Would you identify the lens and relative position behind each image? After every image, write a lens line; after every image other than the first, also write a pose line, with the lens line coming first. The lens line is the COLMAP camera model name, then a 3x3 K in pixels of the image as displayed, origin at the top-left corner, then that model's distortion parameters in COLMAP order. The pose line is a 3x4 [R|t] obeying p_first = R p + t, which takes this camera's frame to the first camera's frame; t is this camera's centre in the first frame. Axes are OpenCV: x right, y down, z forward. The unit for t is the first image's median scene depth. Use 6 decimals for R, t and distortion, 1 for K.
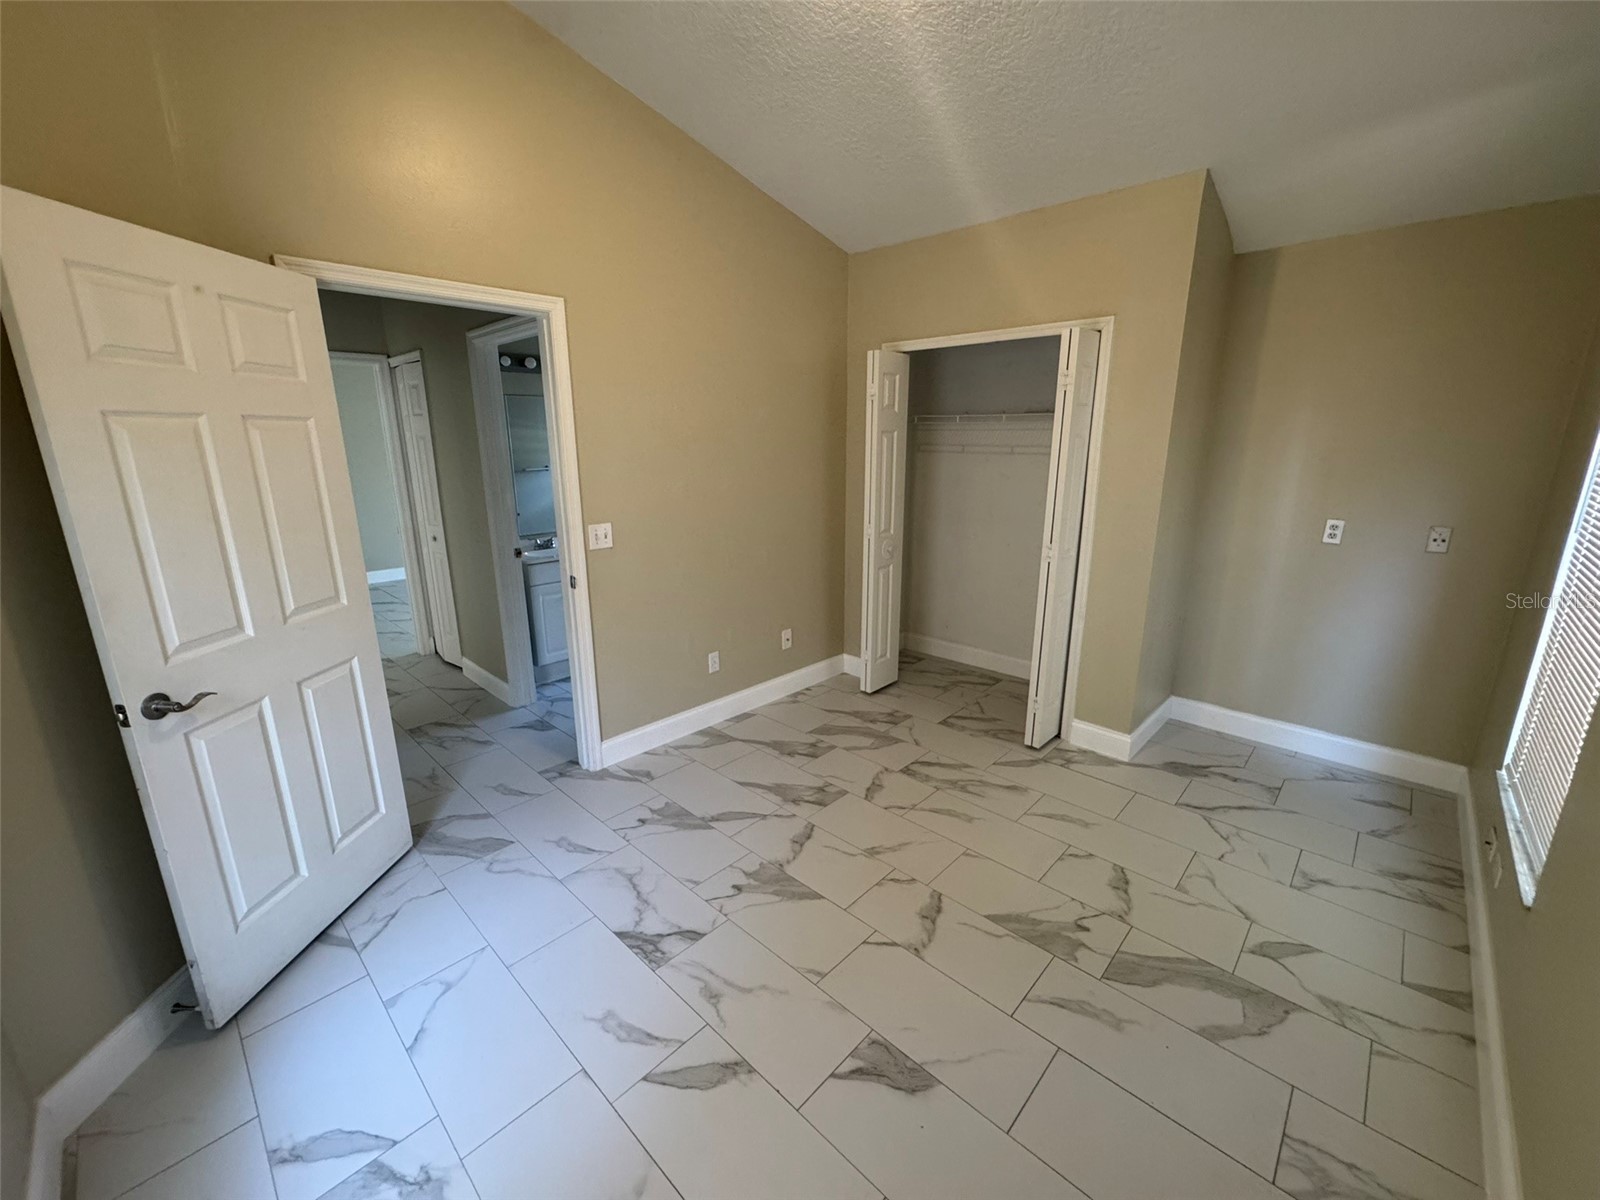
lens RADIAL K [[640.9, 0, 794.8], [0, 640.9, 595.8], [0, 0, 1]] dist [-0.004926, 0.000874]
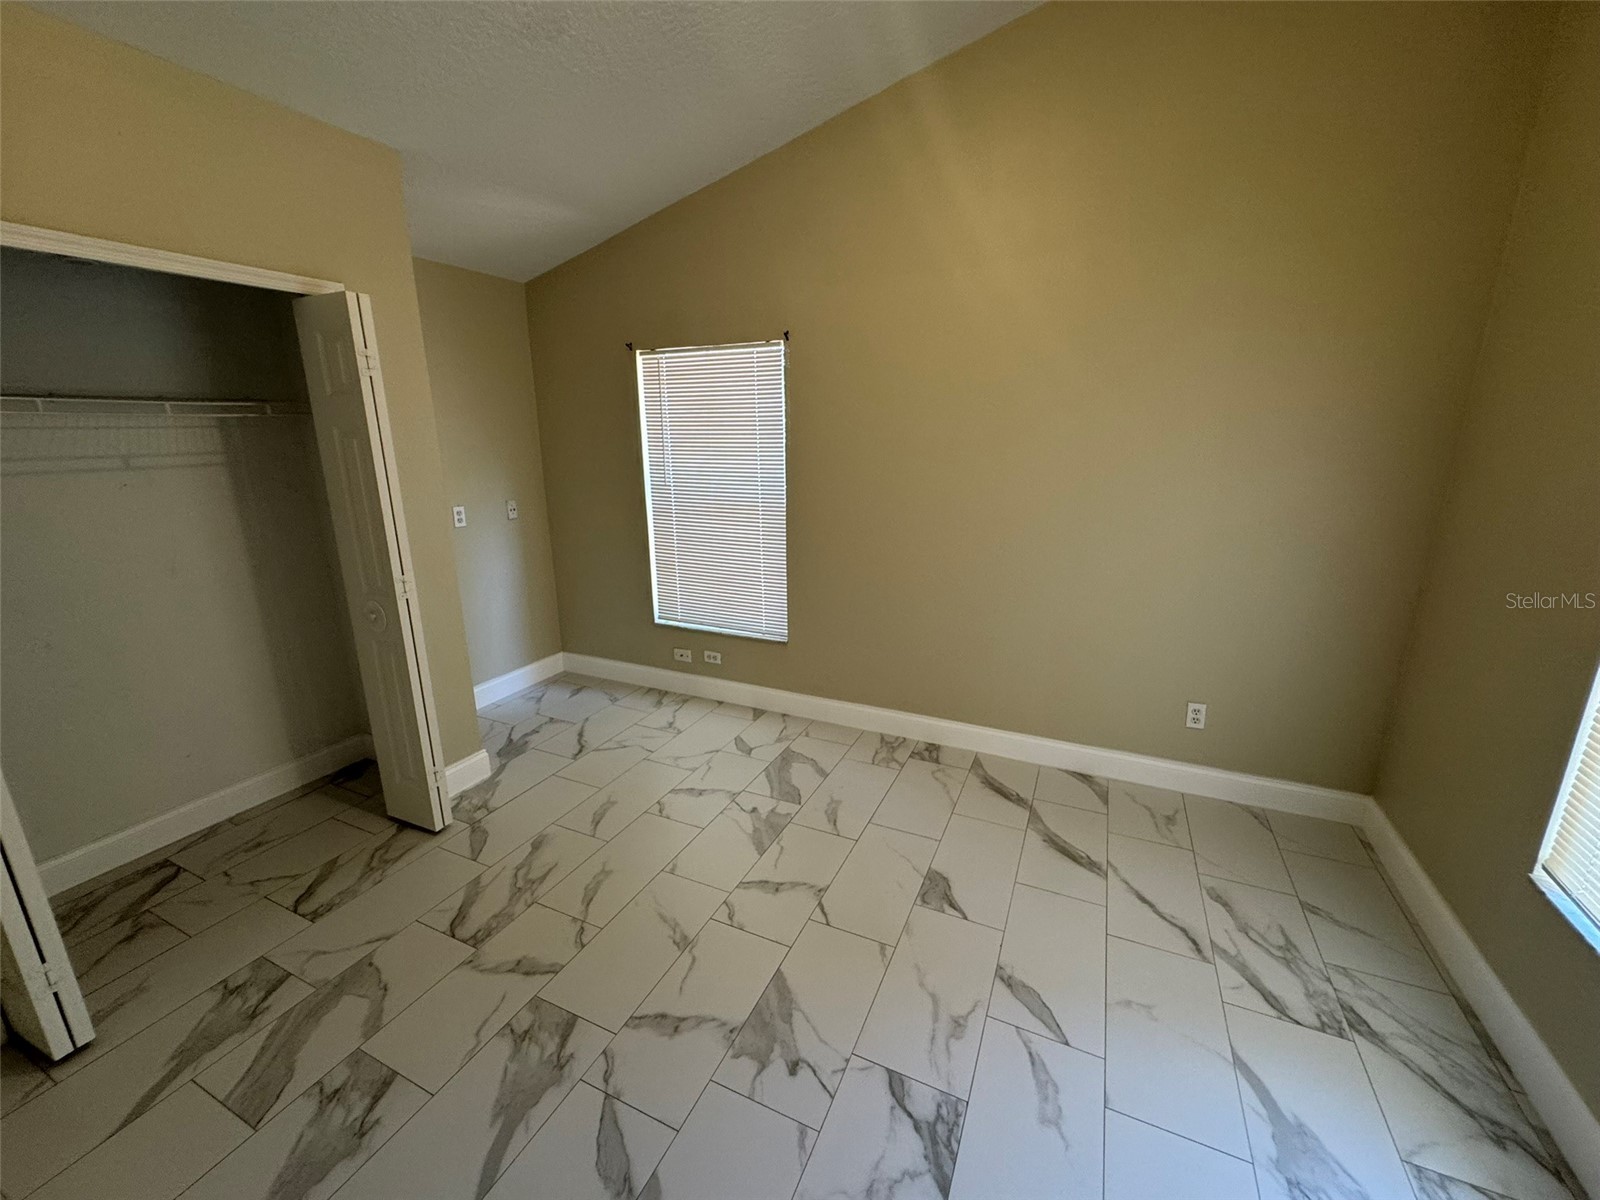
lens RADIAL K [[640.9, 0, 797.7], [0, 640.9, 603.5], [0, 0, 1]] dist [-0.004926, 0.000874]
pose [[-0.318759, -0.241757, 0.916486, -0.616934], [0.238328, 0.915416, 0.324367, -0.246615], [-0.917383, 0.321819, -0.234180, 0.993472]]
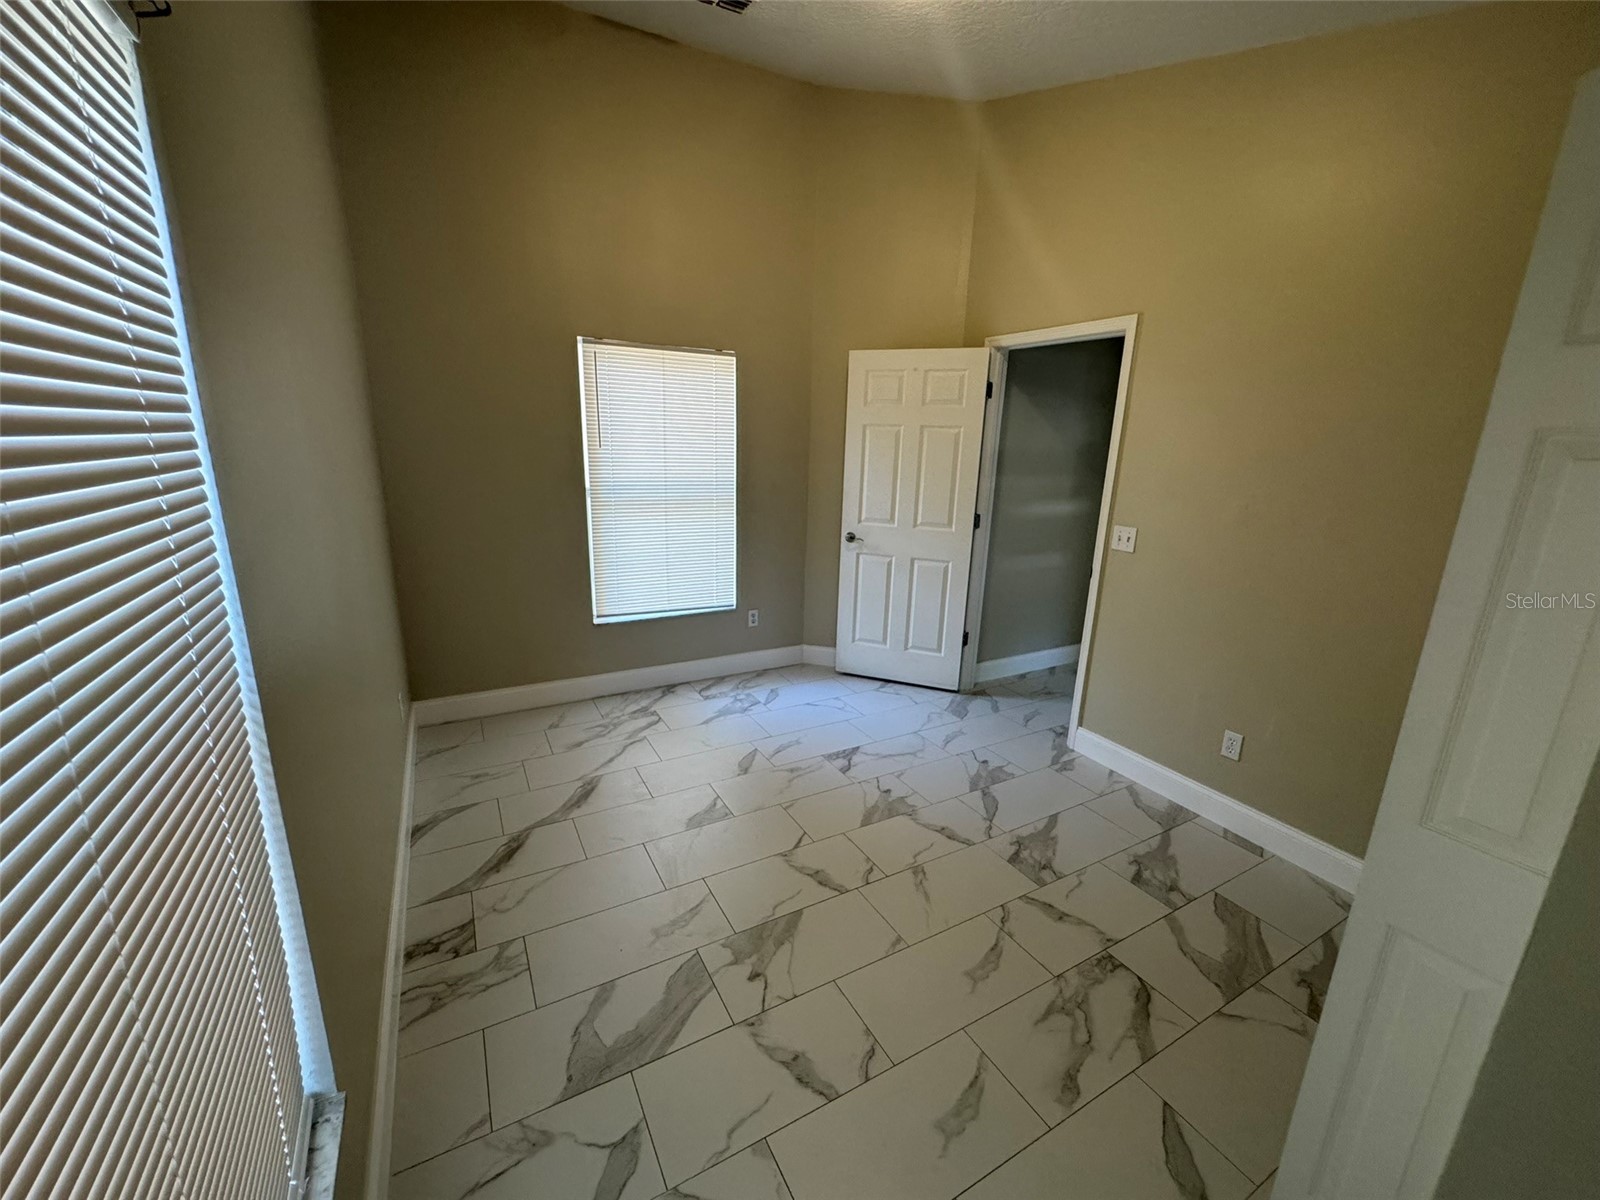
lens RADIAL K [[640.9, 0, 805.0], [0, 640.9, 594.2], [0, 0, 1]] dist [-0.004926, 0.000874]
pose [[-0.290780, 0.226874, -0.929503, 1.047030], [-0.255021, 0.917959, 0.303836, -0.245881], [0.922177, 0.325392, -0.209067, 0.985055]]
